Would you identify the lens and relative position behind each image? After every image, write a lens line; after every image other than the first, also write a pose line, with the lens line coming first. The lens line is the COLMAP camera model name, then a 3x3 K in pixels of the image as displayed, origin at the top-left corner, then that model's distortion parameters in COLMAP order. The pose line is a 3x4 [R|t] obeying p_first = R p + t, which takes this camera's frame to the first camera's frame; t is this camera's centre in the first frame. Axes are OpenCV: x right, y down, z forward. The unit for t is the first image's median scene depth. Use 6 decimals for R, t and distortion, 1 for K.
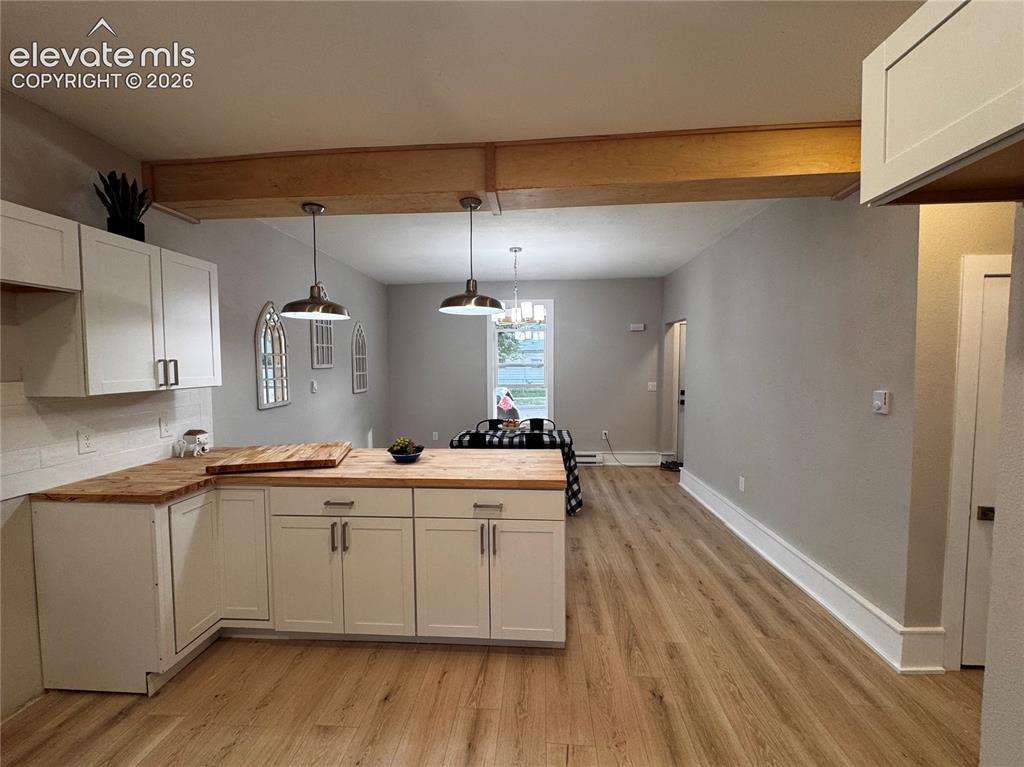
lens RADIAL K [[408.5, 0, 512.0], [0, 408.5, 383.5], [0, 0, 1]] dist [-0.002726, 0.000344]
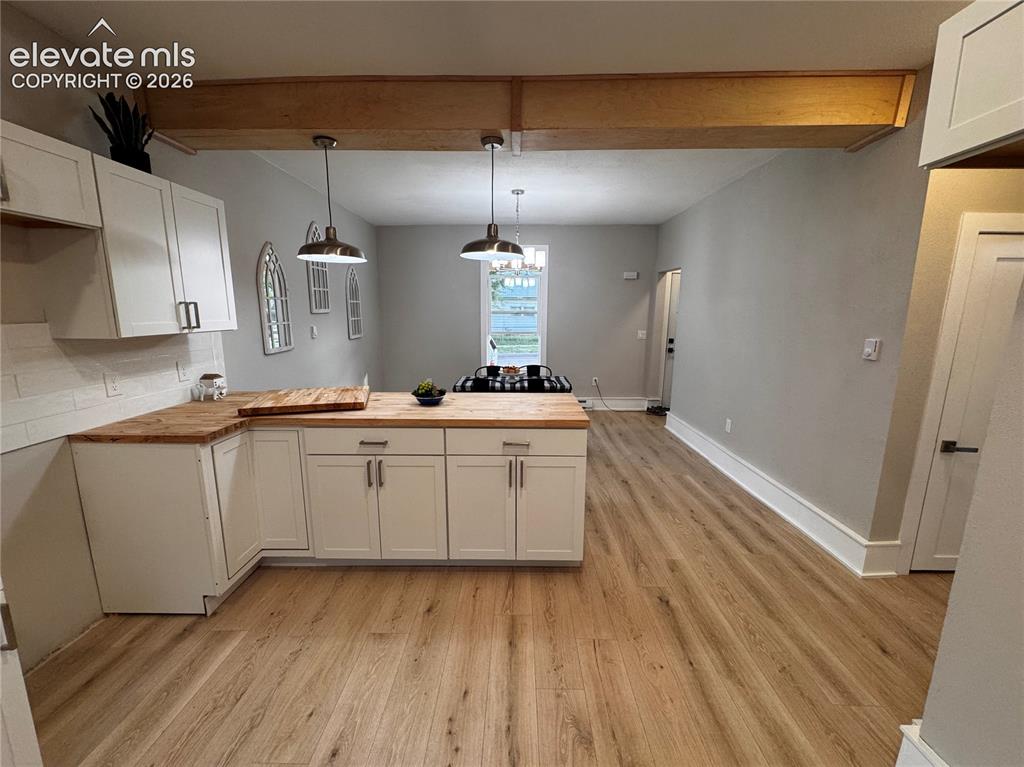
lens RADIAL K [[408.5, 0, 512.0], [0, 408.5, 383.5], [0, 0, 1]] dist [-0.002726, 0.000344]
pose [[0.998198, 0.000851, 0.060005, -0.120313], [-0.008411, 0.992013, 0.125852, 0.006004], [-0.059418, -0.126130, 0.990233, -0.040779]]
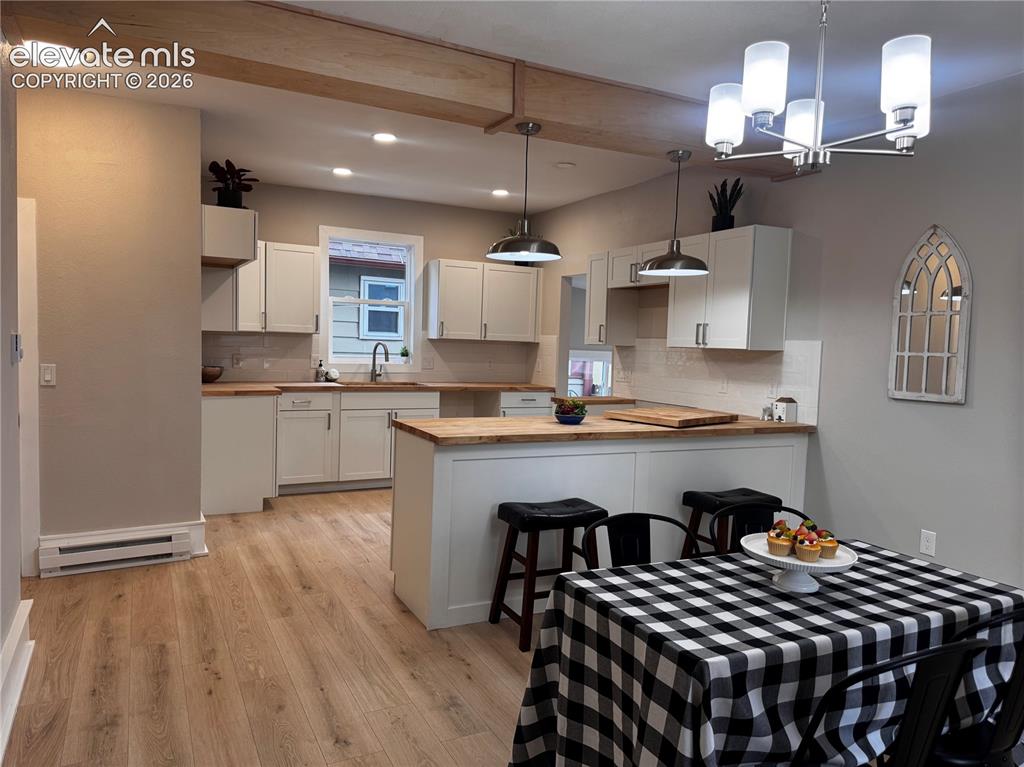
lens RADIAL K [[722.0, 0, 512.0], [0, 722.0, 383.5], [0, 0, 1]] dist [0.100273, -0.156733]
pose [[-0.855807, 0.009232, -0.517213, 0.776939], [-0.054527, 0.992661, 0.107941, -0.083544], [0.514414, 0.120579, -0.849022, 2.513842]]
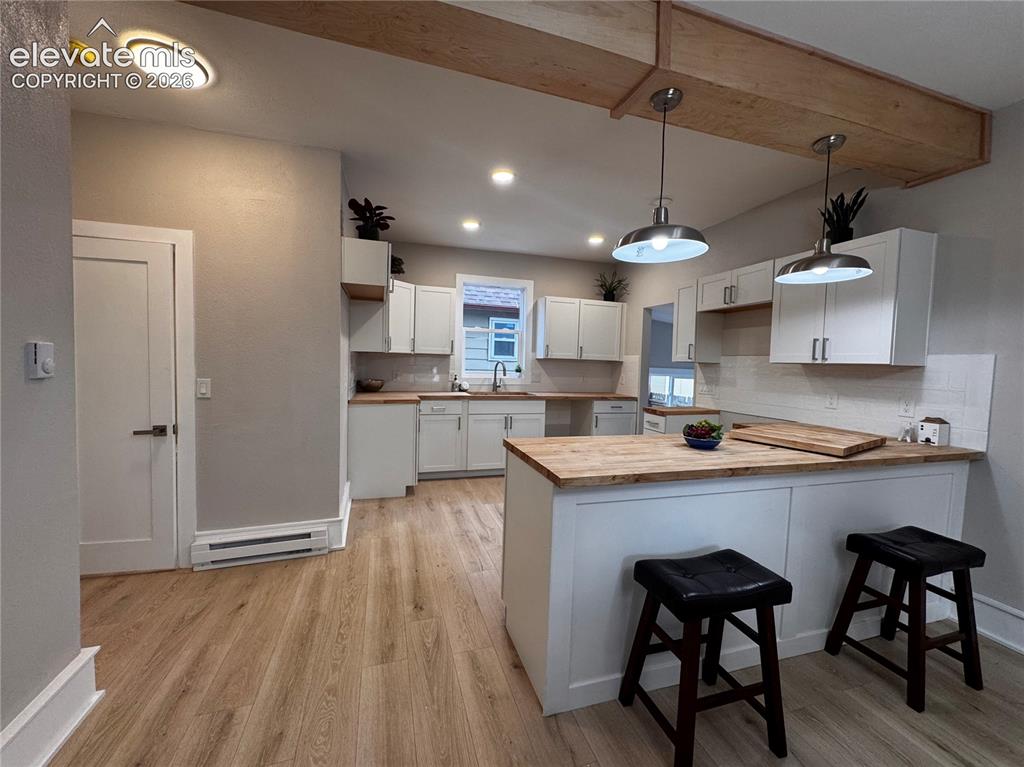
lens RADIAL K [[408.5, 0, 512.0], [0, 408.5, 383.5], [0, 0, 1]] dist [-0.002726, 0.000344]
pose [[-0.928895, -0.001374, -0.370340, 0.443943], [-0.043109, 0.993596, 0.104441, -0.013789], [0.367825, 0.112980, -0.923006, 1.730803]]
